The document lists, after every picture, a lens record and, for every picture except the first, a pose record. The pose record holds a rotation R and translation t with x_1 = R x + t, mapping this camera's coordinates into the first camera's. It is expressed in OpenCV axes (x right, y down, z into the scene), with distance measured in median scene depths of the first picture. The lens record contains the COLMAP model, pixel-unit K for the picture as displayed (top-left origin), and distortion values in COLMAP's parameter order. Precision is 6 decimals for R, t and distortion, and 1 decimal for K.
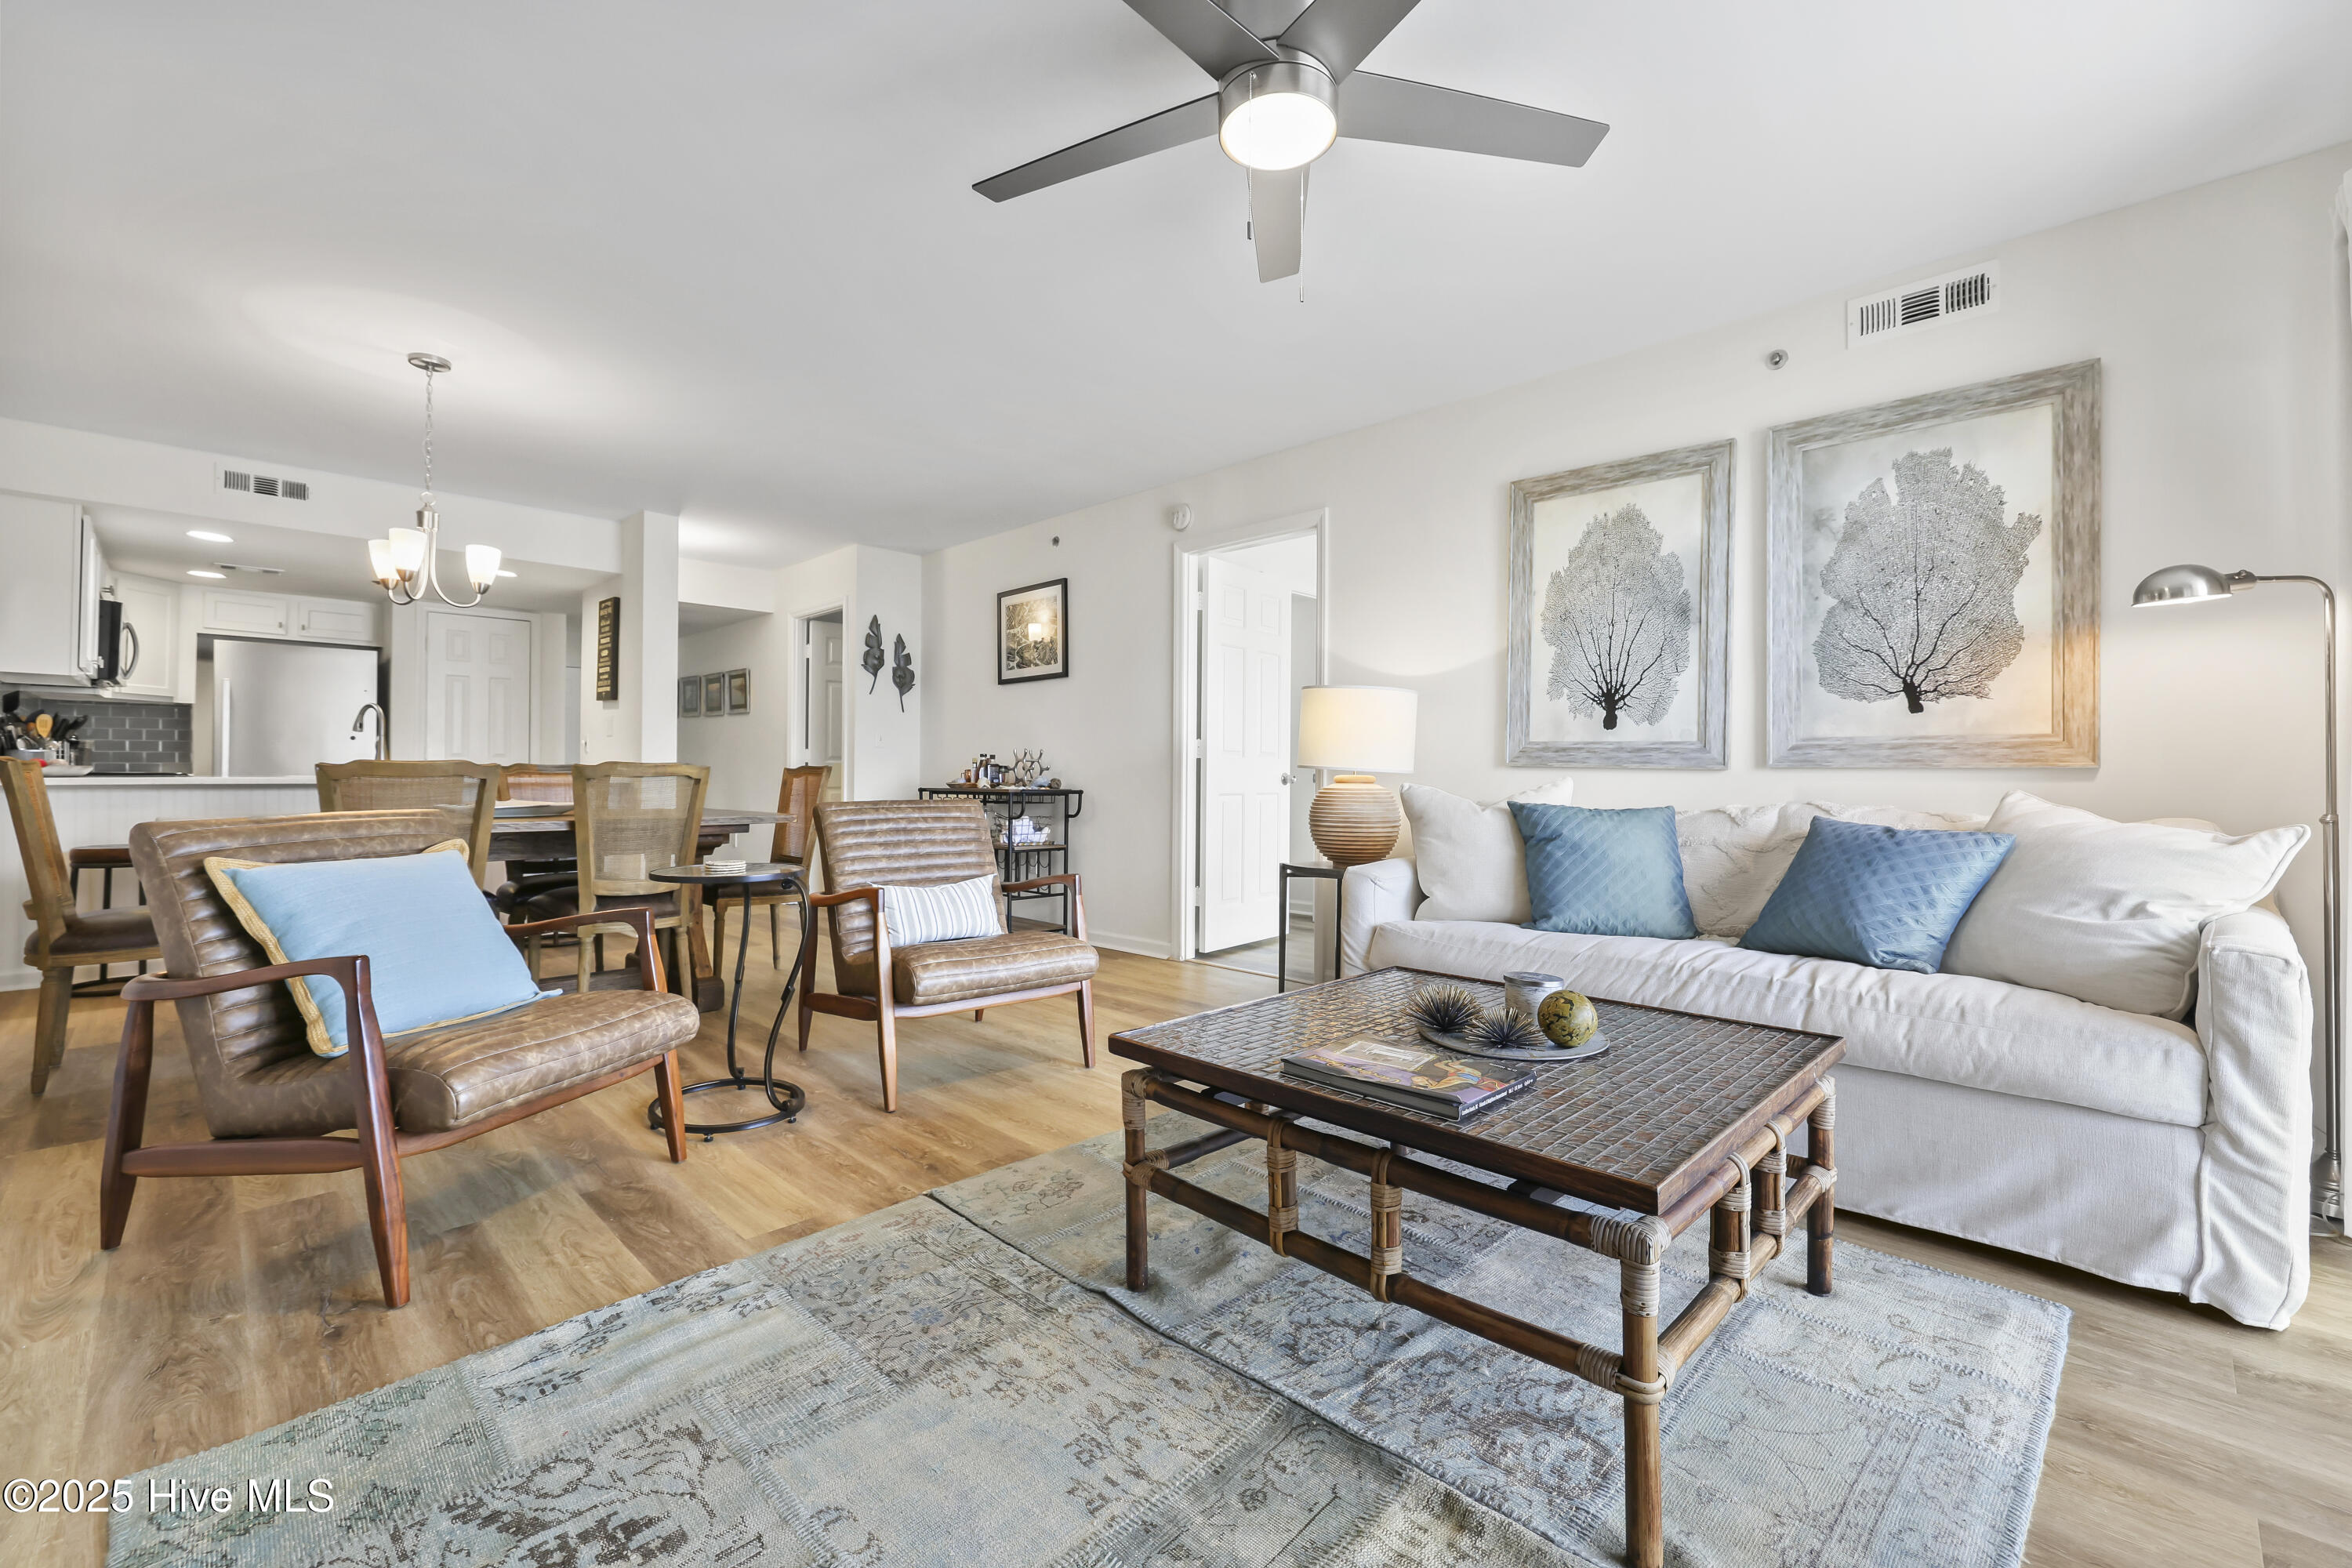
lens RADIAL K [[984.0, 0, 1170.6], [0, 984.0, 767.2], [0, 0, 1]] dist [0.001159, -0.000201]
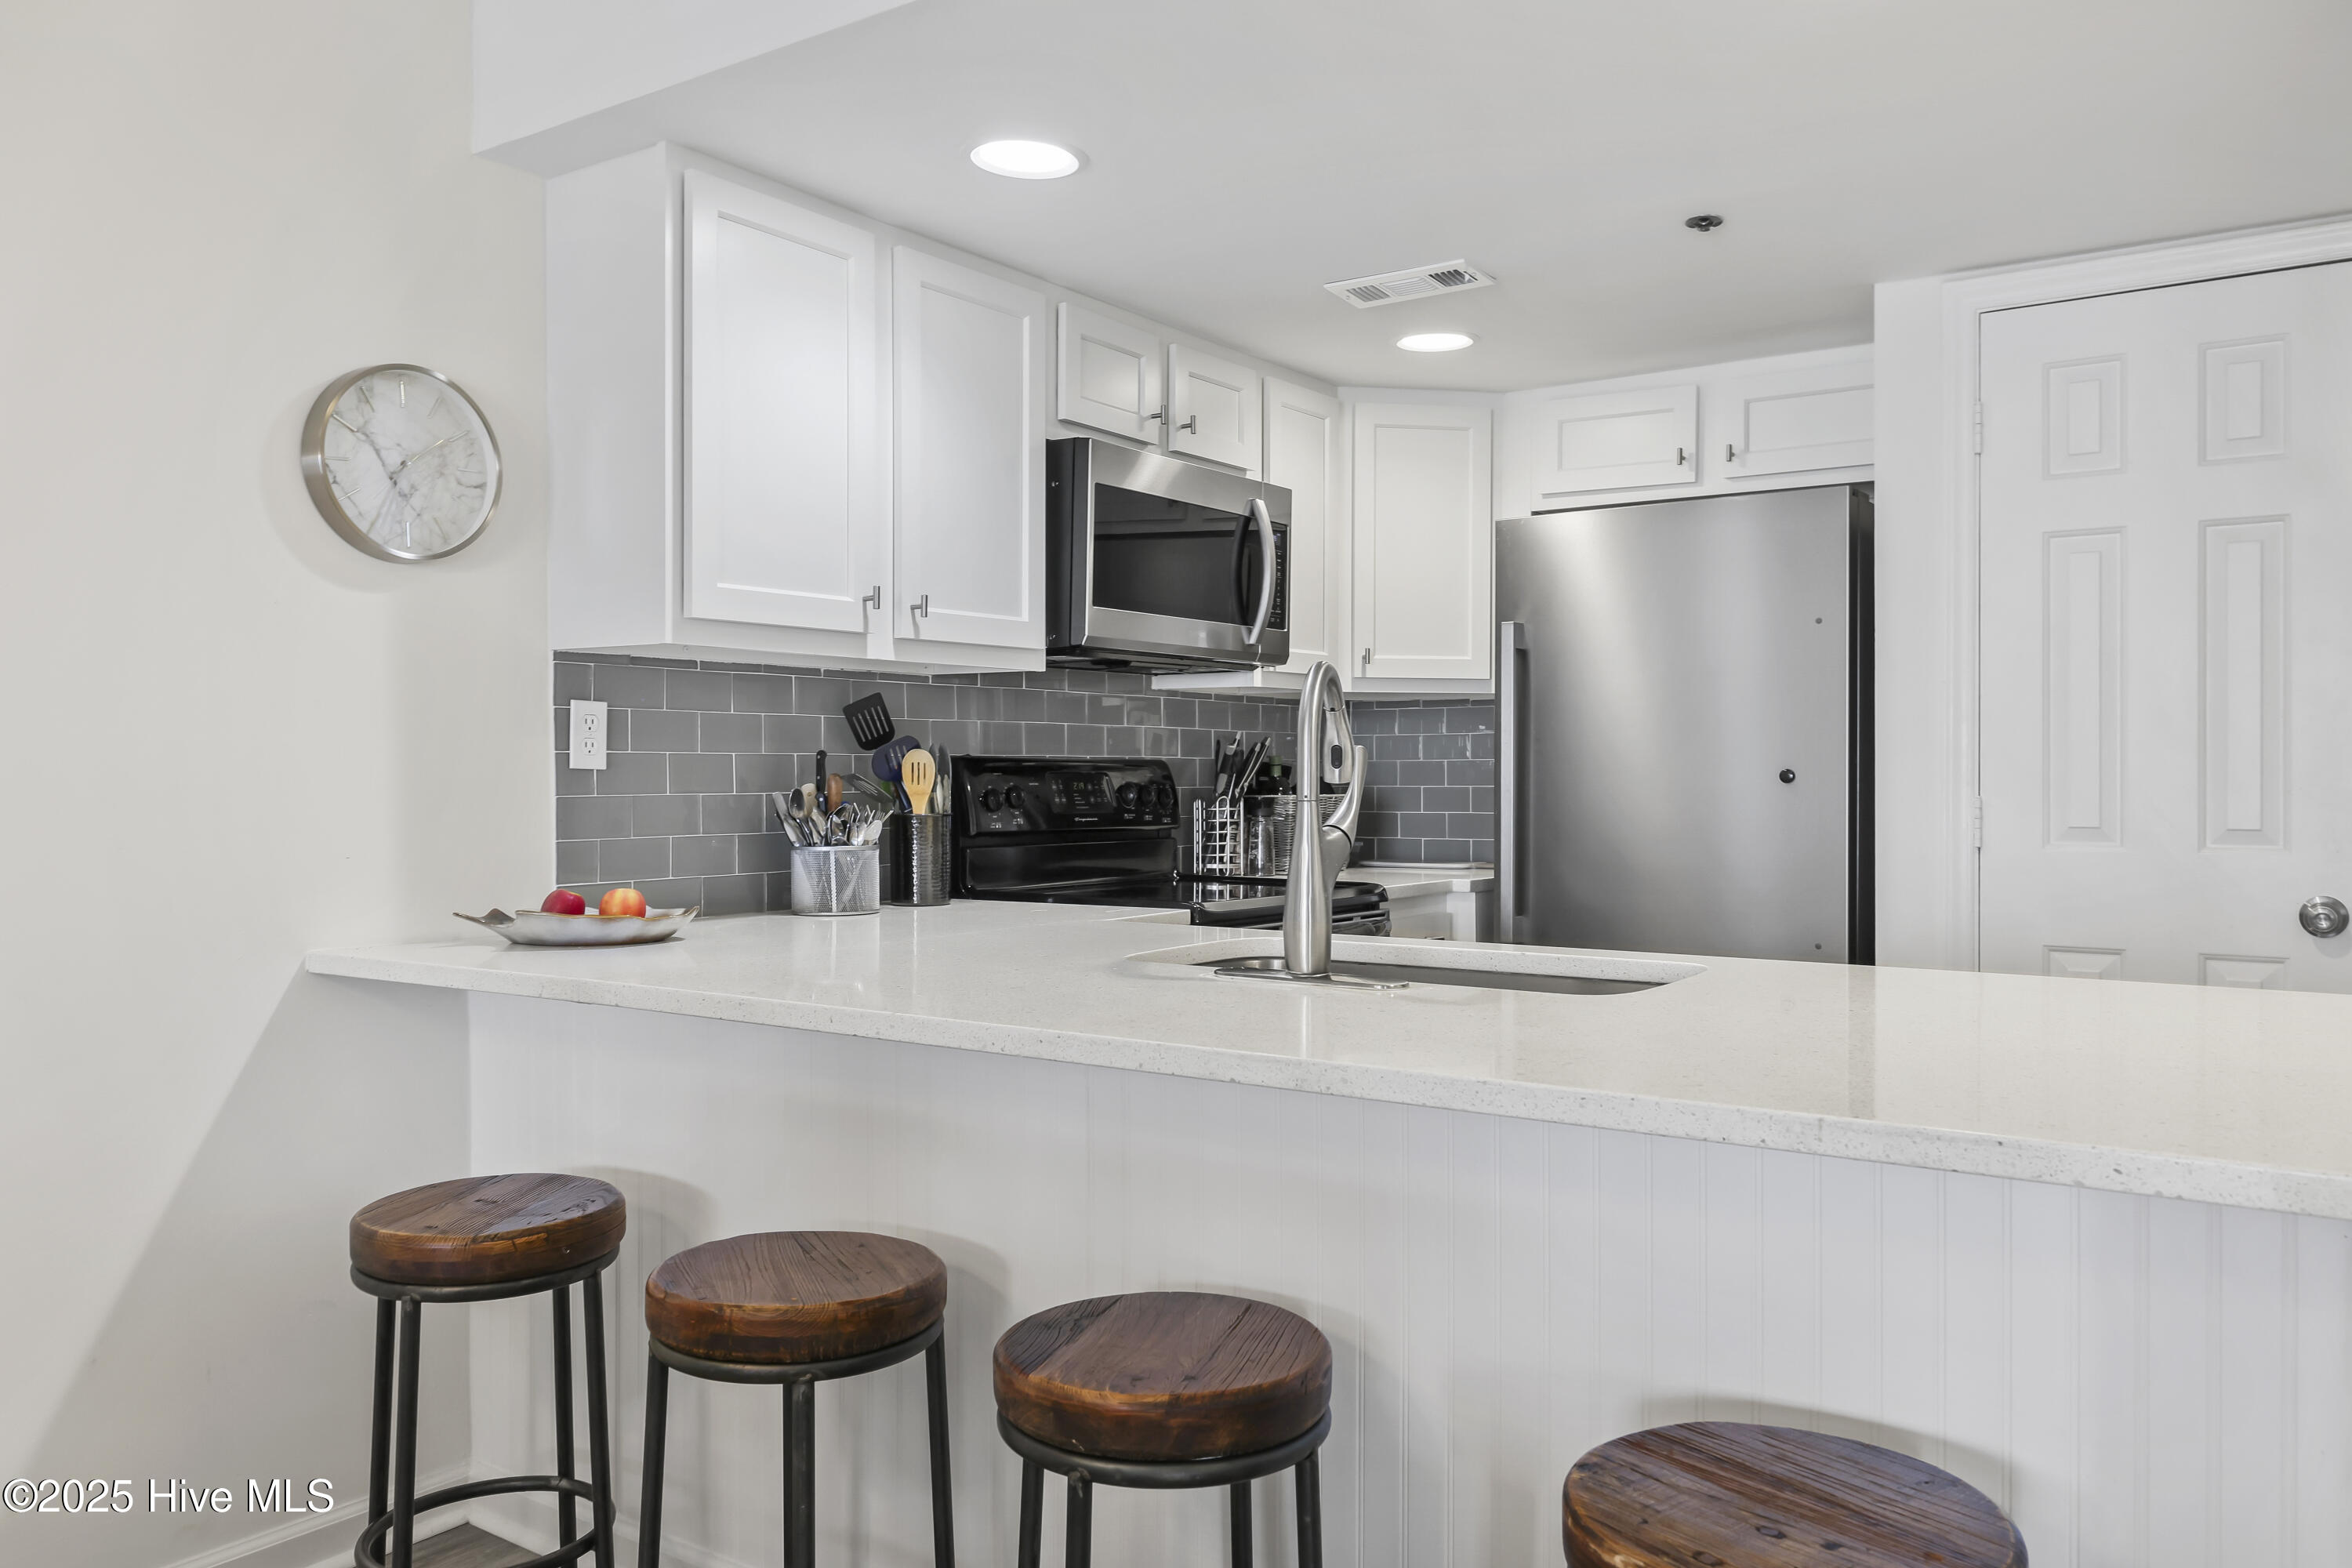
lens RADIAL K [[1721.7, 0, 1176.0], [0, 1721.7, 784.0], [0, 0, 1]] dist [0.001811, 0.000736]
pose [[0.172503, 0.000144, -0.985009, -0.691676], [0.006642, 0.999977, 0.001310, -0.061508], [0.984987, -0.006768, 0.172498, 1.509294]]
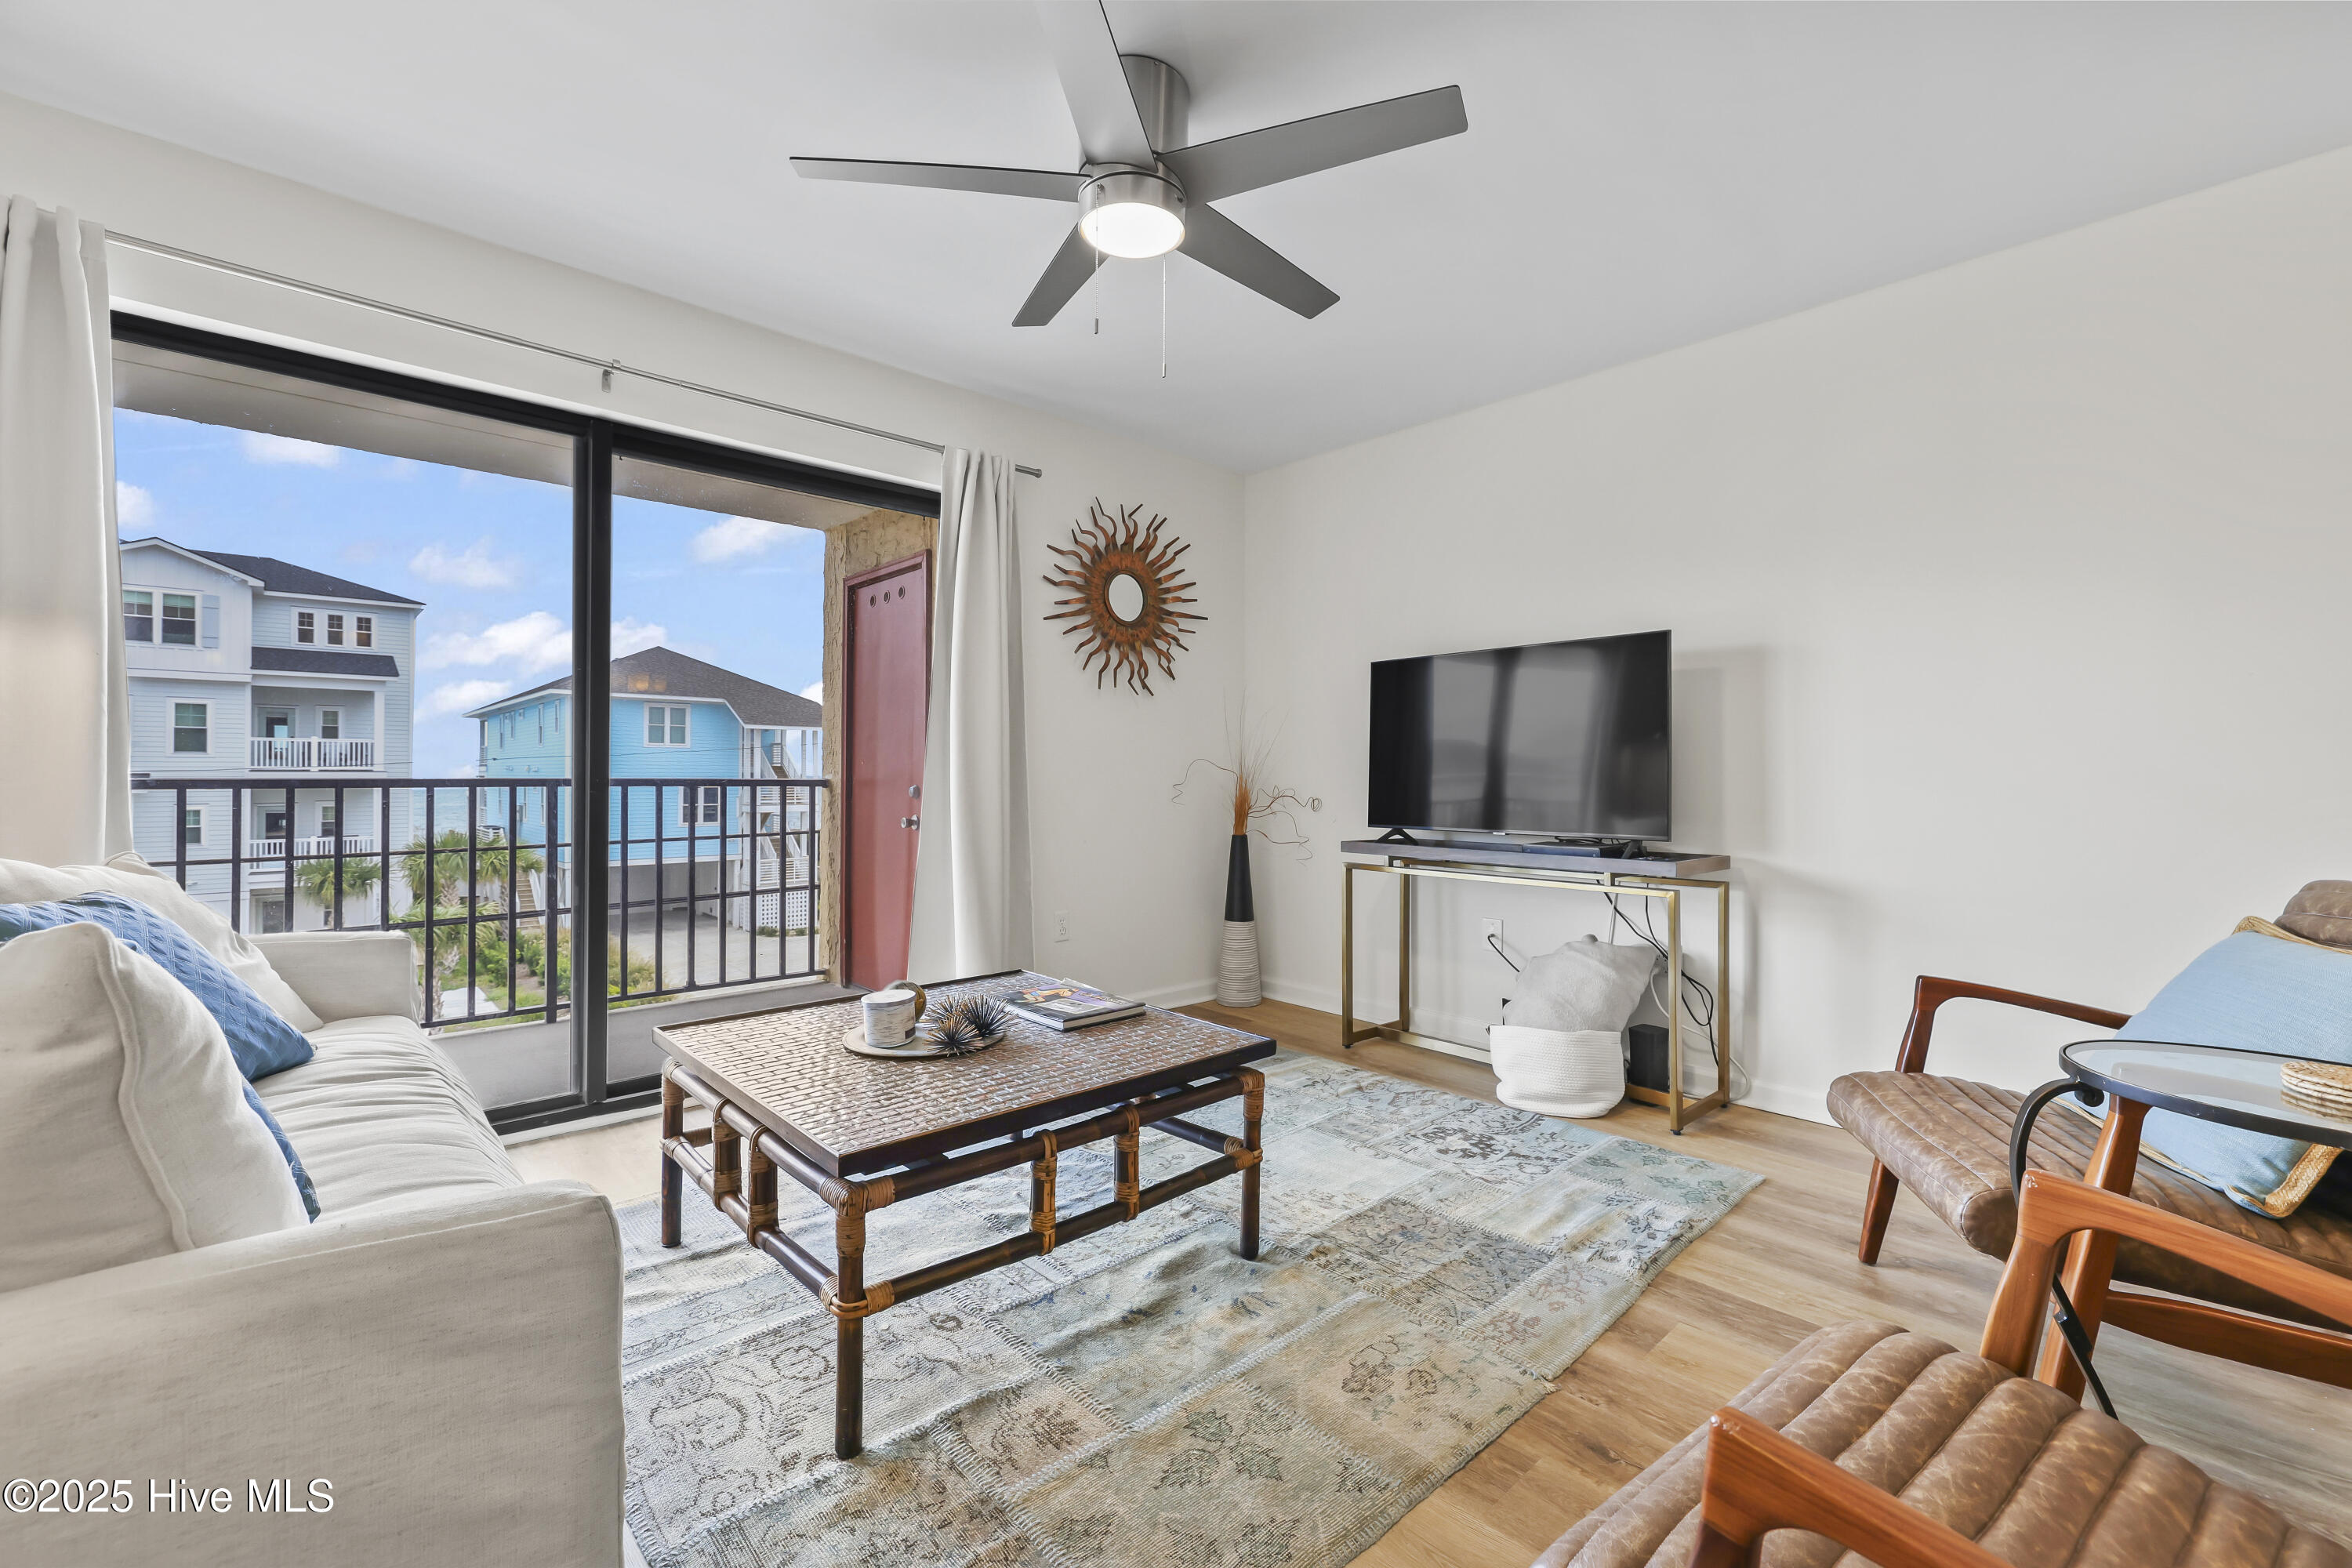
lens RADIAL K [[978.7, 0, 1172.6], [0, 978.7, 771.8], [0, 0, 1]] dist [-0.000165, -0.000010]
pose [[-0.999271, -0.008678, 0.037189, 0.009986], [-0.008995, 0.999925, -0.008367, -0.017209], [-0.037113, -0.008696, -0.999273, 1.222902]]
